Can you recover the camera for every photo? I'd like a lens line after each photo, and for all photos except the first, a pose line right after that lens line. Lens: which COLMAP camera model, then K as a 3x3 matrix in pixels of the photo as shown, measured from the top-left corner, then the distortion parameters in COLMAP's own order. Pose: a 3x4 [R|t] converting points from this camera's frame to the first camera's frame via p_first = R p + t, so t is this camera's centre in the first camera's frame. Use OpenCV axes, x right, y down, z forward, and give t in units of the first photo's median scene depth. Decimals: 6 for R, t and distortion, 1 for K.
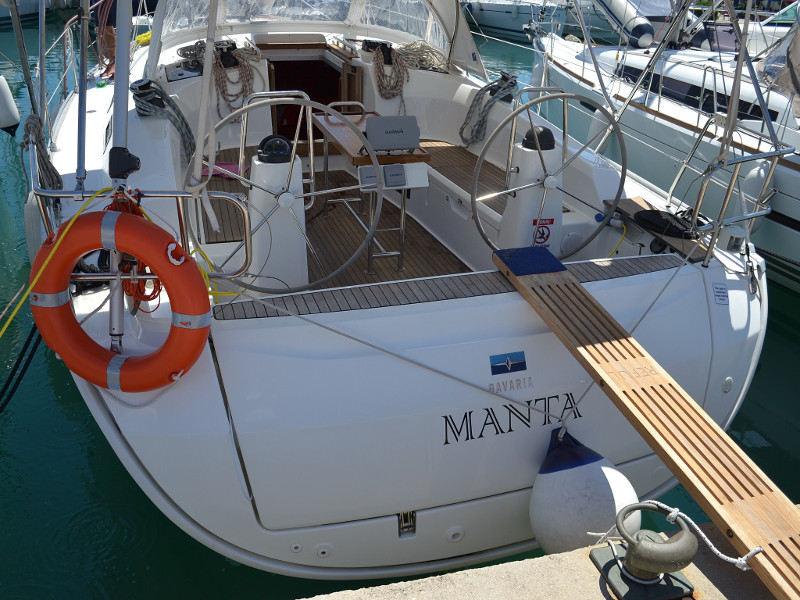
lens RADIAL K [[709.2, 0, 400.4], [0, 709.2, 300.0], [0, 0, 1]] dist [-0.103889, 0.026416]
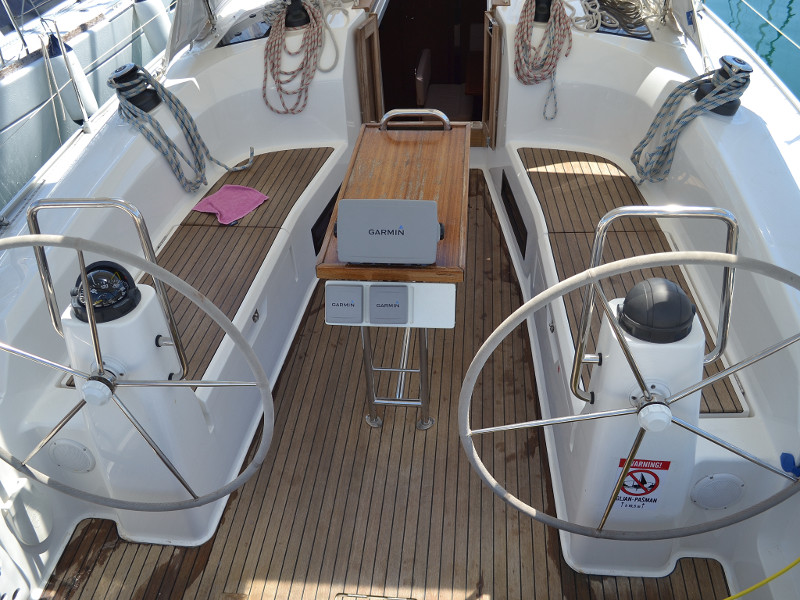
lens RADIAL K [[709.2, 0, 399.2], [0, 709.2, 299.9], [0, 0, 1]] dist [-0.103889, 0.026416]
pose [[0.899853, 0.188616, -0.393305, 0.164062], [-0.116455, 0.972831, 0.200098, -0.221320], [0.420360, -0.134256, 0.897370, 0.393602]]
